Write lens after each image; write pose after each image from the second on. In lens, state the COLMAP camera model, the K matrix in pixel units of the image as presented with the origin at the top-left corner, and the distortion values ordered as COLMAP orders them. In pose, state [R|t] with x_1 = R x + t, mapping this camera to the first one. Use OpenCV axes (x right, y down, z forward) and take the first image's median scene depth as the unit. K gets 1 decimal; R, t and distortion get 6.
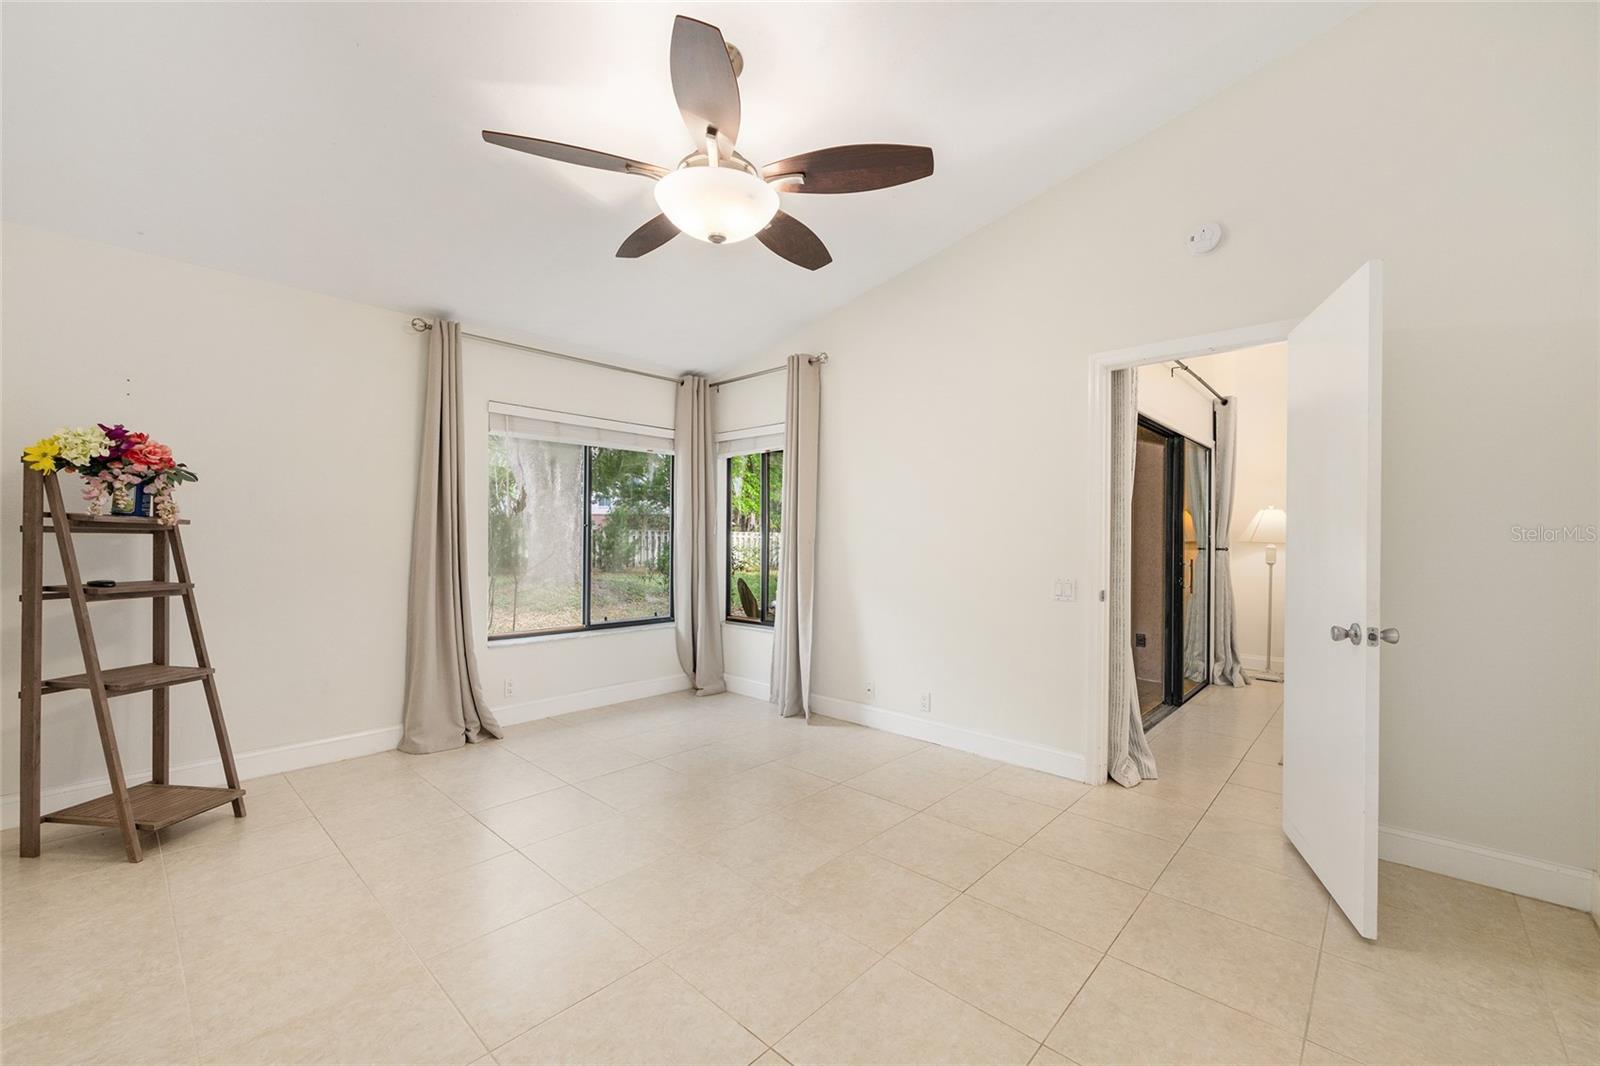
lens RADIAL K [[656.0, 0, 797.5], [0, 656.0, 531.4], [0, 0, 1]] dist [-0.013676, -0.000415]
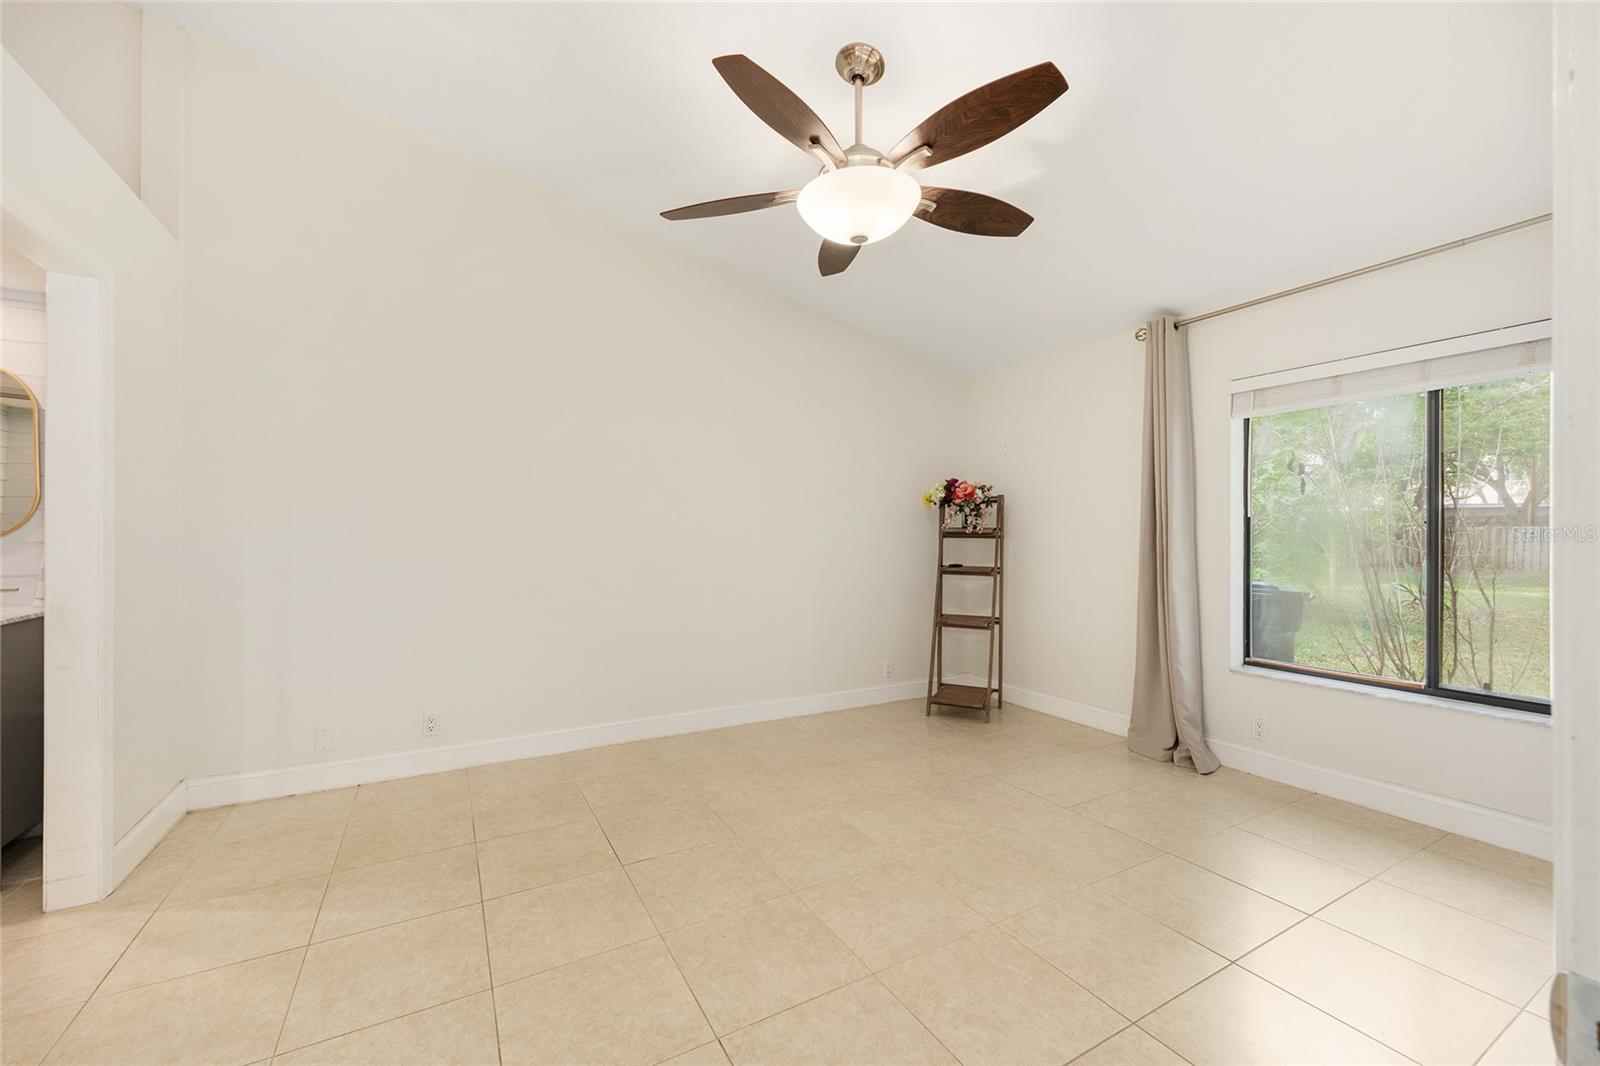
lens RADIAL K [[656.0, 0, 802.7], [0, 656.0, 541.0], [0, 0, 1]] dist [-0.013676, -0.000415]
pose [[-0.324153, -0.003414, -0.945999, 0.684652], [0.001109, 0.999991, -0.003988, 0.016756], [0.946004, -0.002342, -0.324146, 1.014736]]
